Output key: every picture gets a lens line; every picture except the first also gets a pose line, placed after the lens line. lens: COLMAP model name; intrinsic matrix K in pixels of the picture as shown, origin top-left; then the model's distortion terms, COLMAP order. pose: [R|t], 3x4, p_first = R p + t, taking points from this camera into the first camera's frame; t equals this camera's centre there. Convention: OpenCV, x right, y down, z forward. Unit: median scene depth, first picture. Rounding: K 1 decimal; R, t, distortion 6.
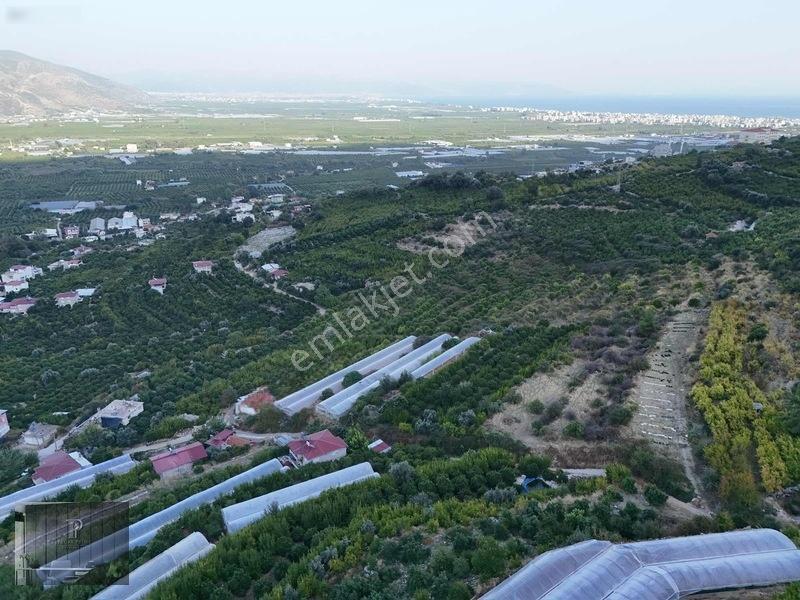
lens RADIAL K [[589.4, 0, 400.6], [0, 589.4, 304.8], [0, 0, 1]] dist [0.065458, -0.060803]
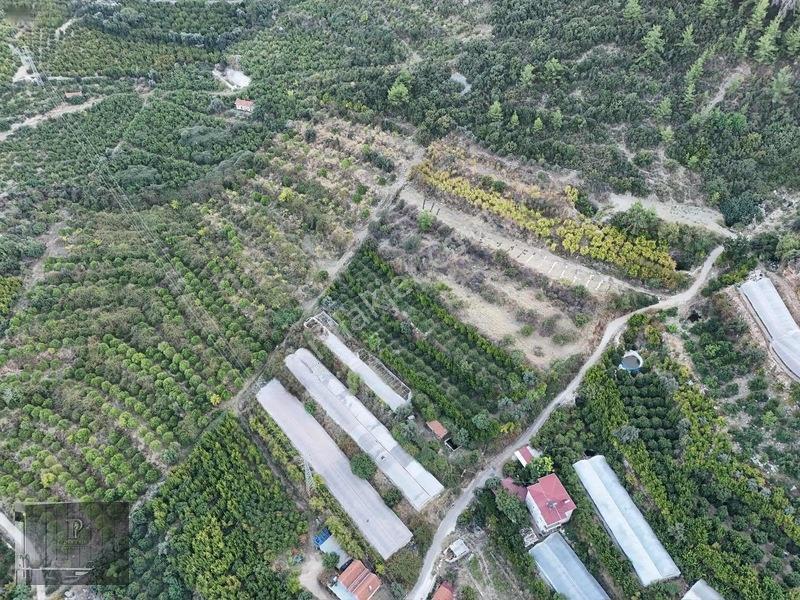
lens RADIAL K [[589.4, 0, 404.5], [0, 589.4, 300.9], [0, 0, 1]] dist [0.065458, -0.060803]
pose [[0.208287, -0.681230, 0.701814, -0.317937], [0.334225, 0.723930, 0.603505, -0.343692], [-0.919190, 0.108861, 0.378469, 0.352570]]
